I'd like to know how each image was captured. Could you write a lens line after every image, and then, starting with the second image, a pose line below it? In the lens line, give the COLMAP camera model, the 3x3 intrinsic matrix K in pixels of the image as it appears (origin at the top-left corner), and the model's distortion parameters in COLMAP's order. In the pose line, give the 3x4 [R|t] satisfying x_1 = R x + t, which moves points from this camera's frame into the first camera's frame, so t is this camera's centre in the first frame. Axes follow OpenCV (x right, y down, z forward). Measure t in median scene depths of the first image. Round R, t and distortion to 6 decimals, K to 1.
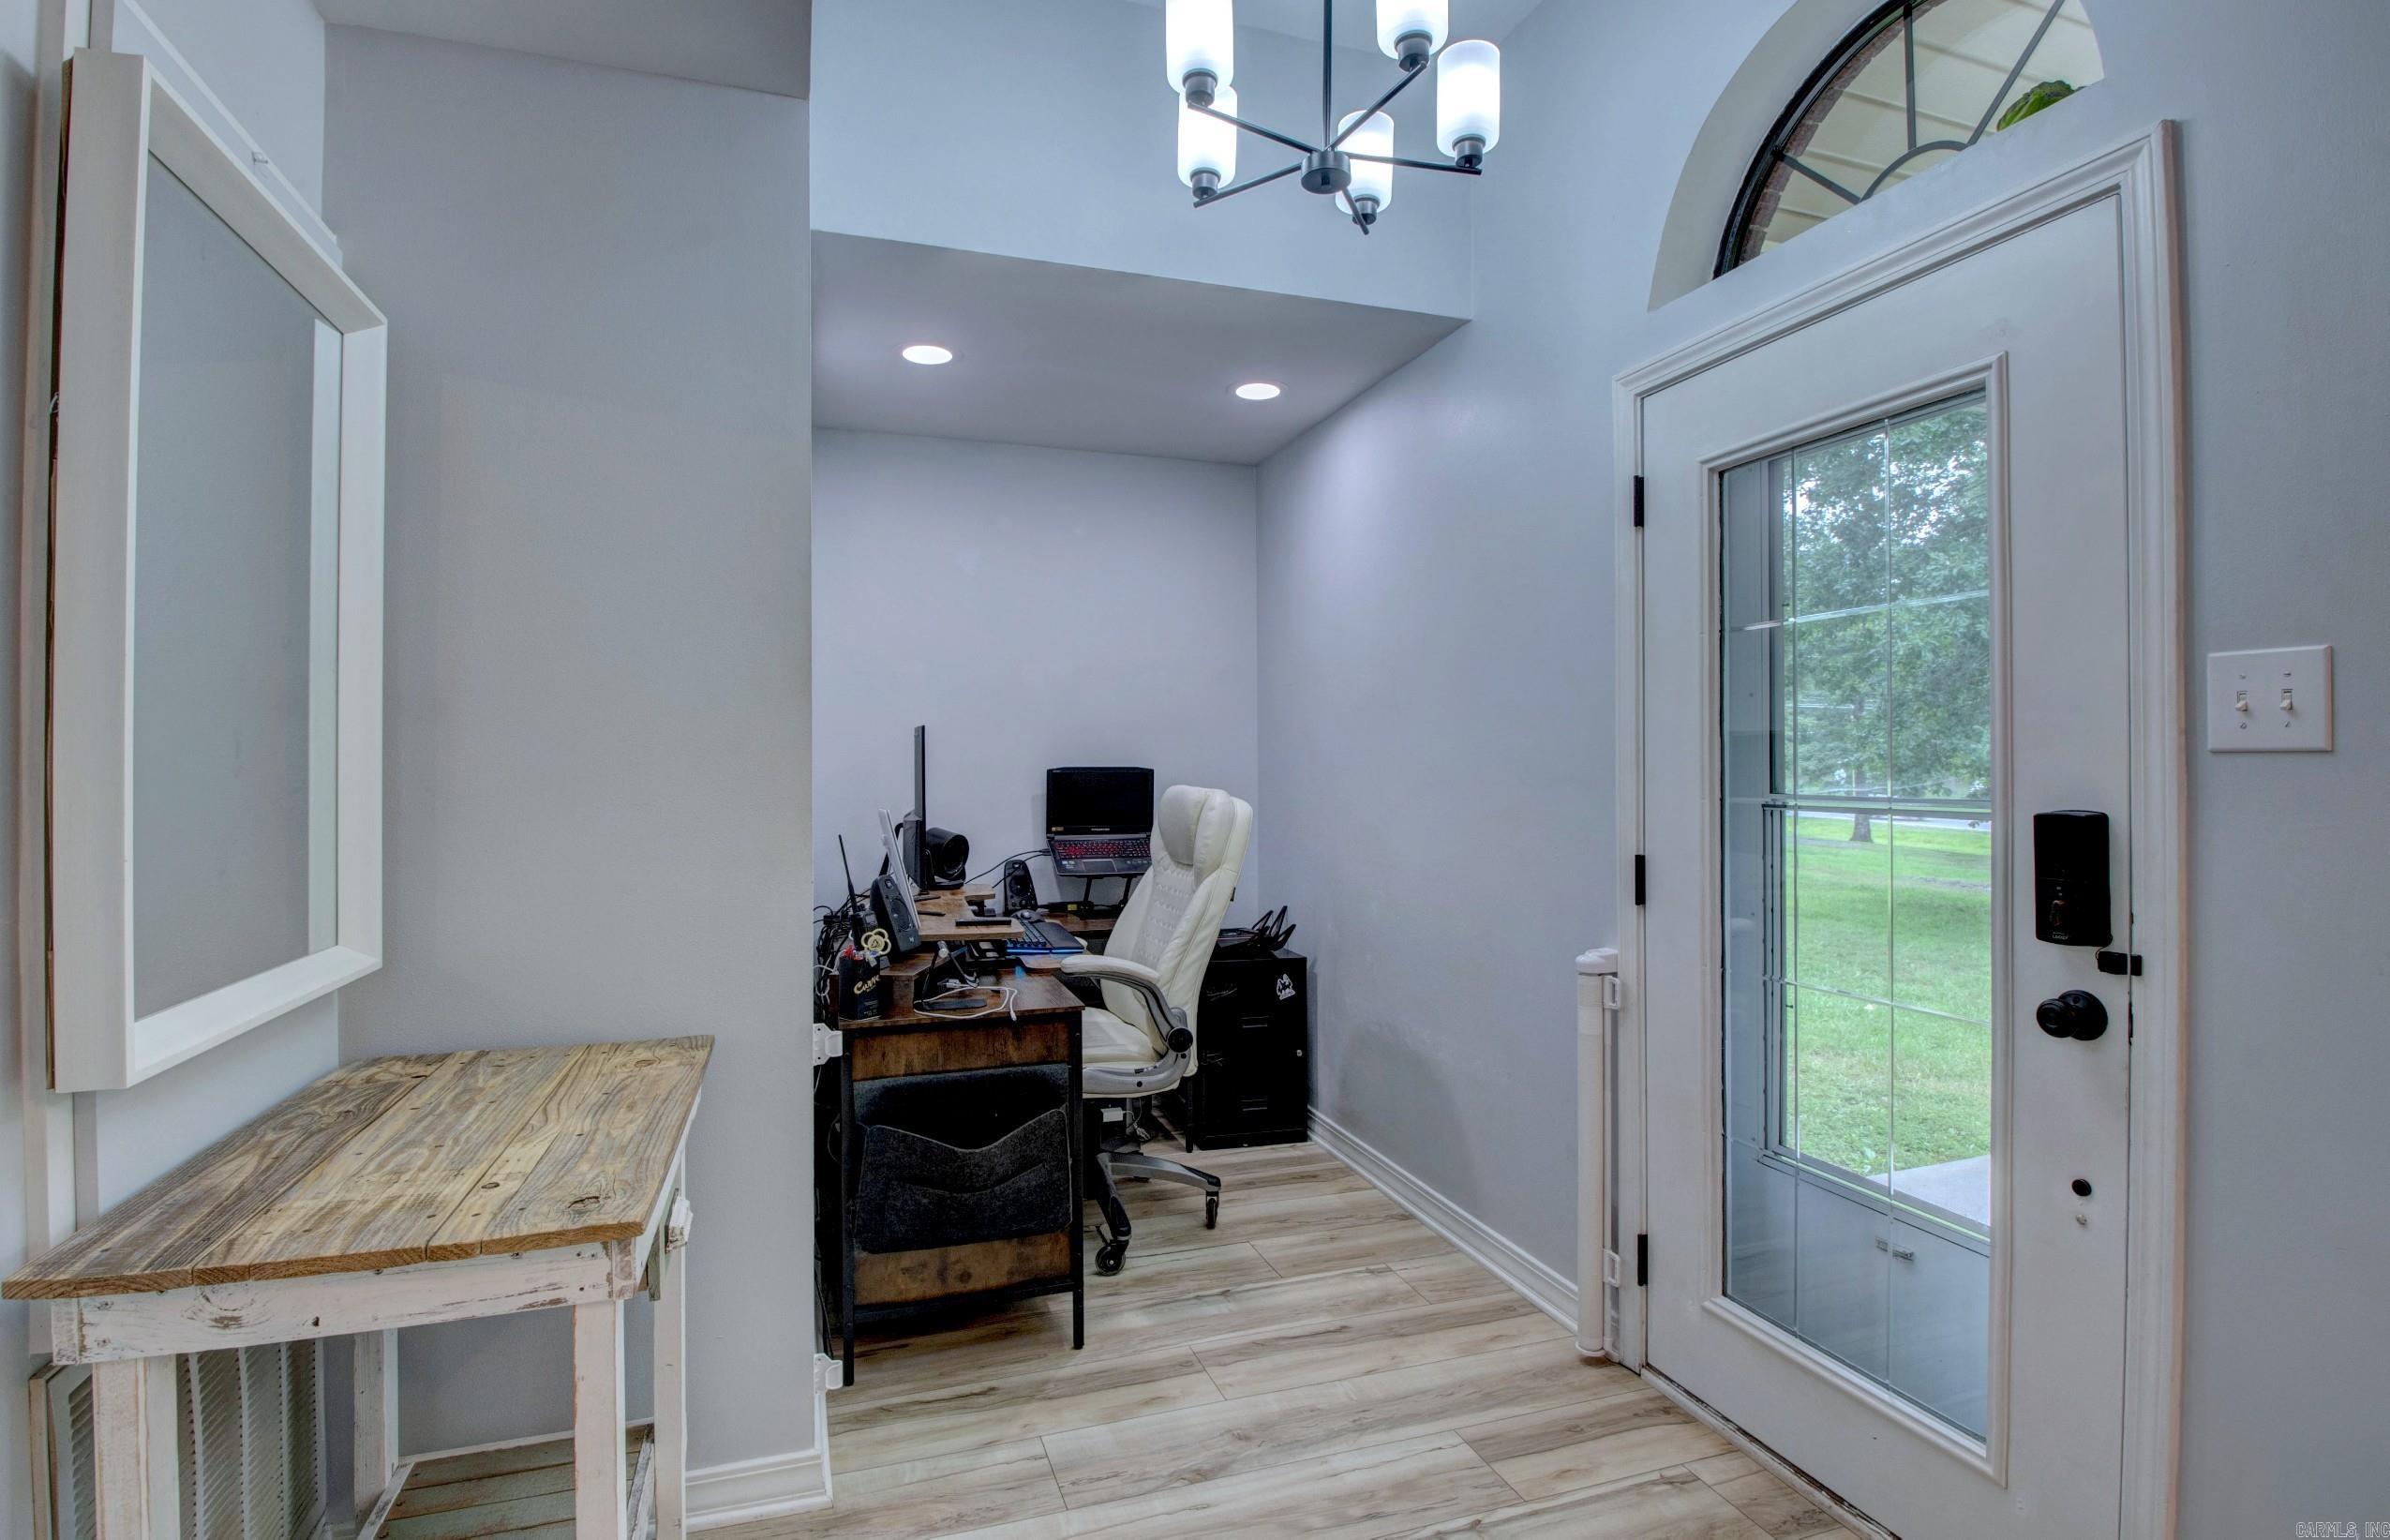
lens RADIAL K [[1159.2, 0, 1206.4], [0, 1159.2, 762.0], [0, 0, 1]] dist [-0.010990, -0.008404]
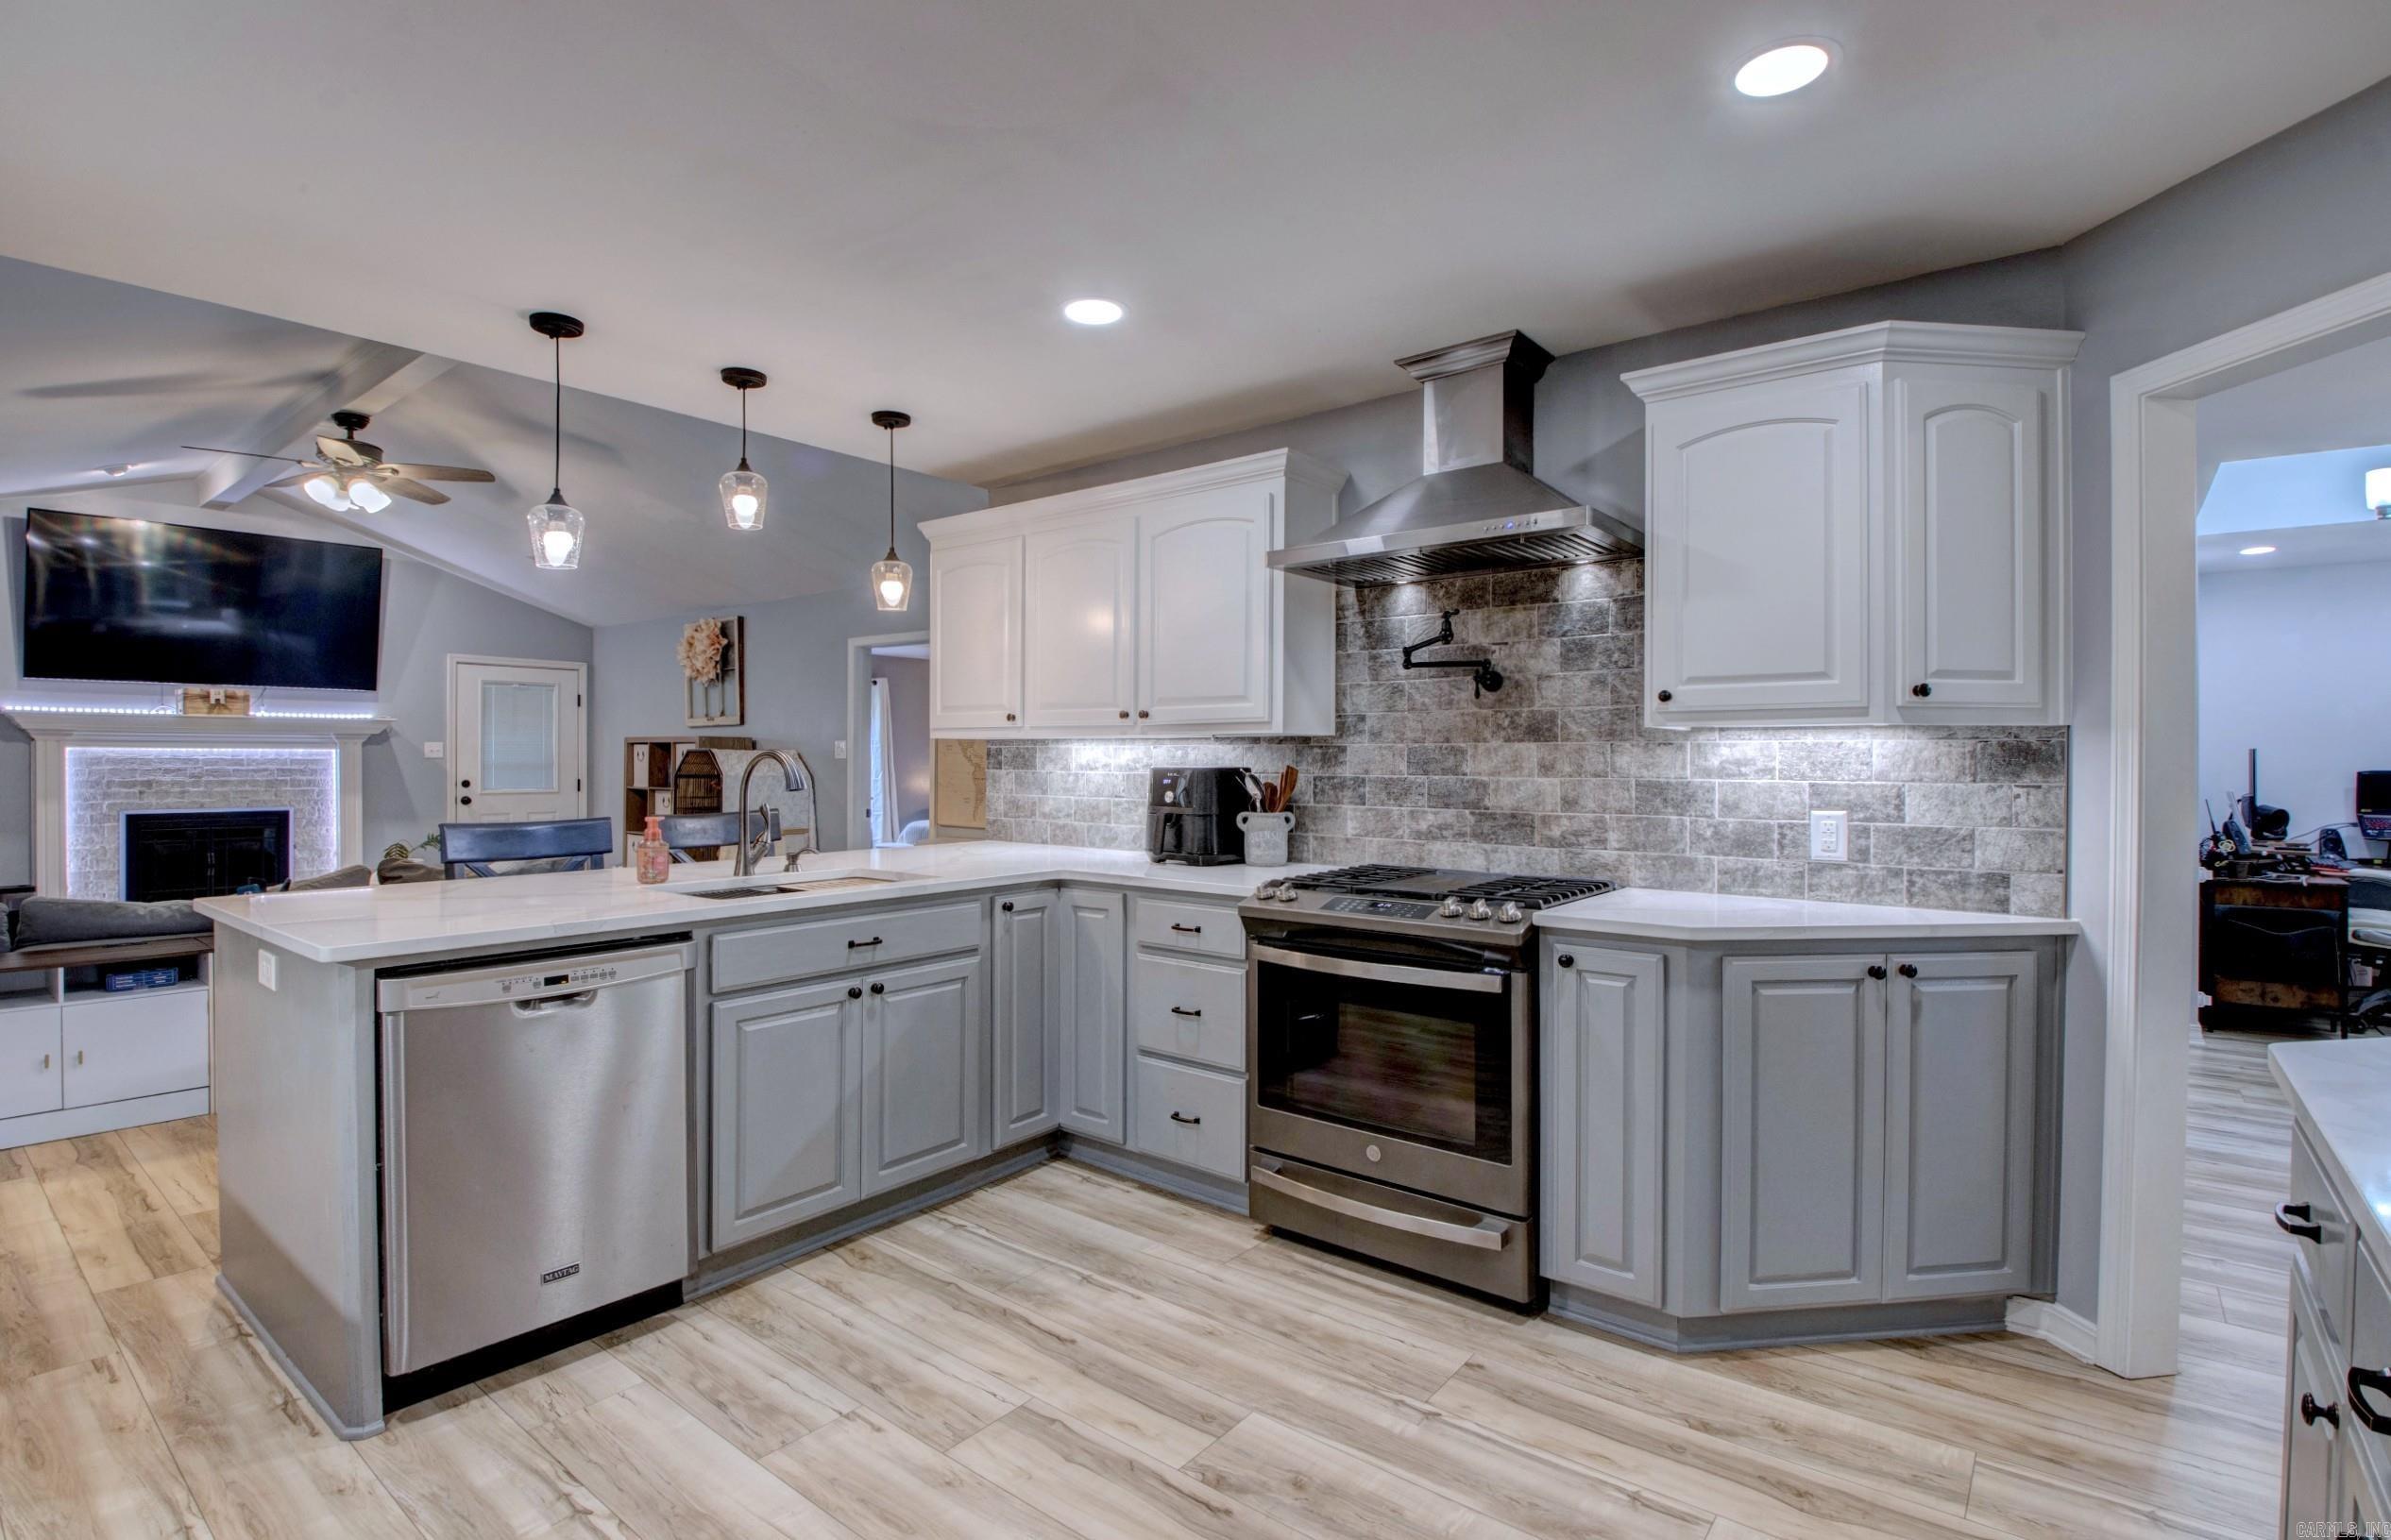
lens RADIAL K [[1118.5, 0, 1194.3], [0, 1118.5, 757.7], [0, 0, 1]] dist [0.012232, -0.022855]
pose [[0.531335, -0.002223, -0.847159, 0.493956], [-0.002271, 0.999989, -0.004049, -0.005335], [0.847158, 0.004075, 0.531325, -1.908175]]
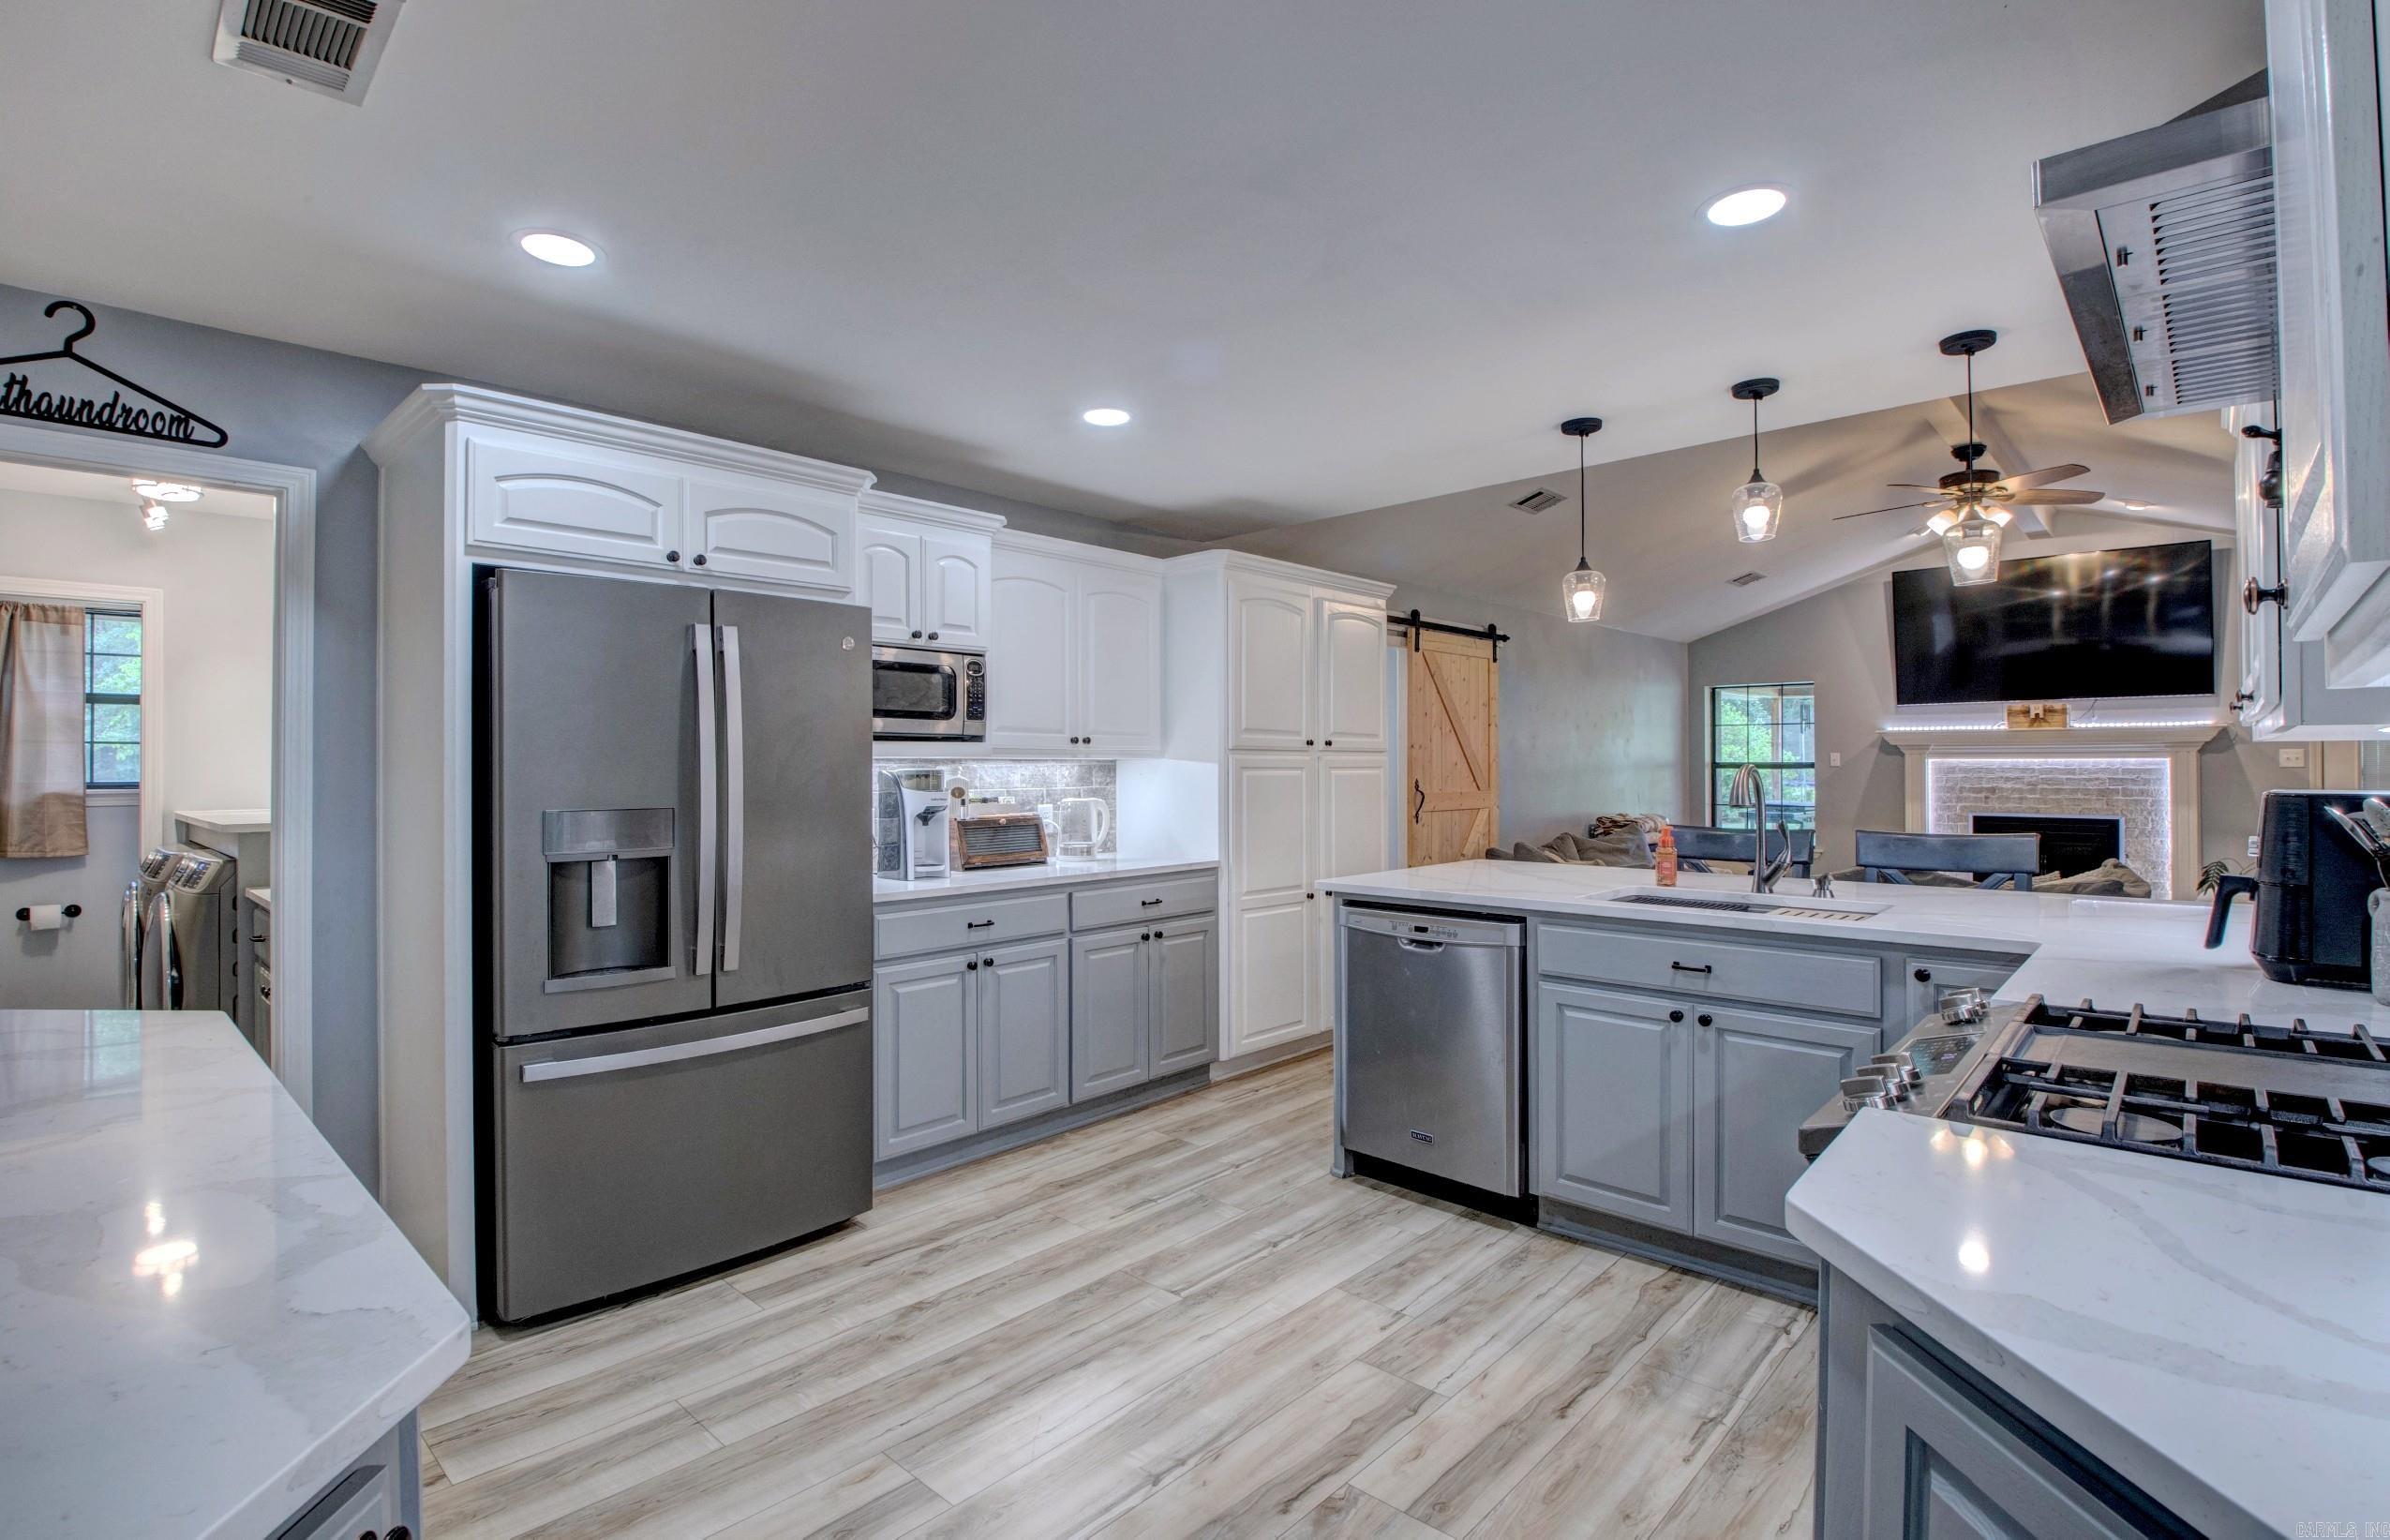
lens RADIAL K [[1118.1, 0, 1192.1], [0, 1118.1, 757.8], [0, 0, 1]] dist [0.012232, -0.022855]
pose [[-0.880017, -0.003199, -0.474931, 0.282885], [-0.000180, 0.999979, -0.006402, -0.019132], [0.474942, -0.005548, -0.880000, -0.774250]]
